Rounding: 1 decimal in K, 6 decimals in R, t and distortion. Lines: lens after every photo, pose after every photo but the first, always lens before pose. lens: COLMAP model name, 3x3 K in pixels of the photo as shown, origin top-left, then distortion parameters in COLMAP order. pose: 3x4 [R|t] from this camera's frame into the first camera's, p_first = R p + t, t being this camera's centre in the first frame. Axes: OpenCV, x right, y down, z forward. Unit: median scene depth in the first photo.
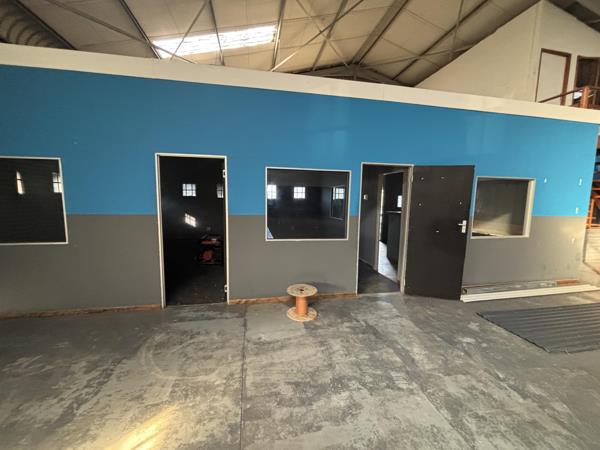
lens RADIAL K [[239.6, 0, 296.7], [0, 239.6, 222.9], [0, 0, 1]] dist [-0.012264, -0.000271]
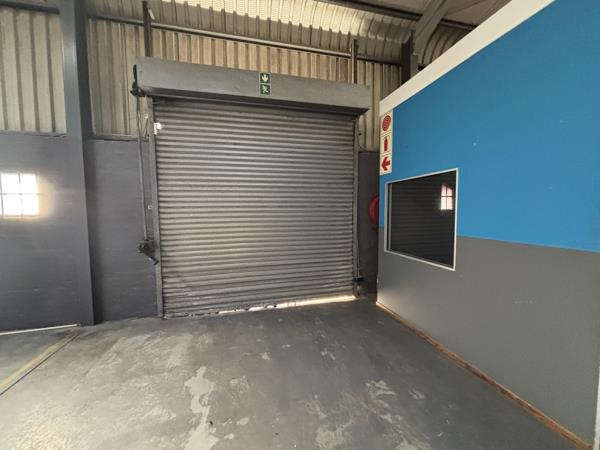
lens RADIAL K [[239.6, 0, 296.7], [0, 239.6, 222.9], [0, 0, 1]] dist [-0.012264, -0.000271]
pose [[0.037127, 0.035158, -0.998692, -0.164149], [-0.077496, 0.996473, 0.032199, -0.063026], [0.996301, 0.076199, 0.039721, 0.407731]]
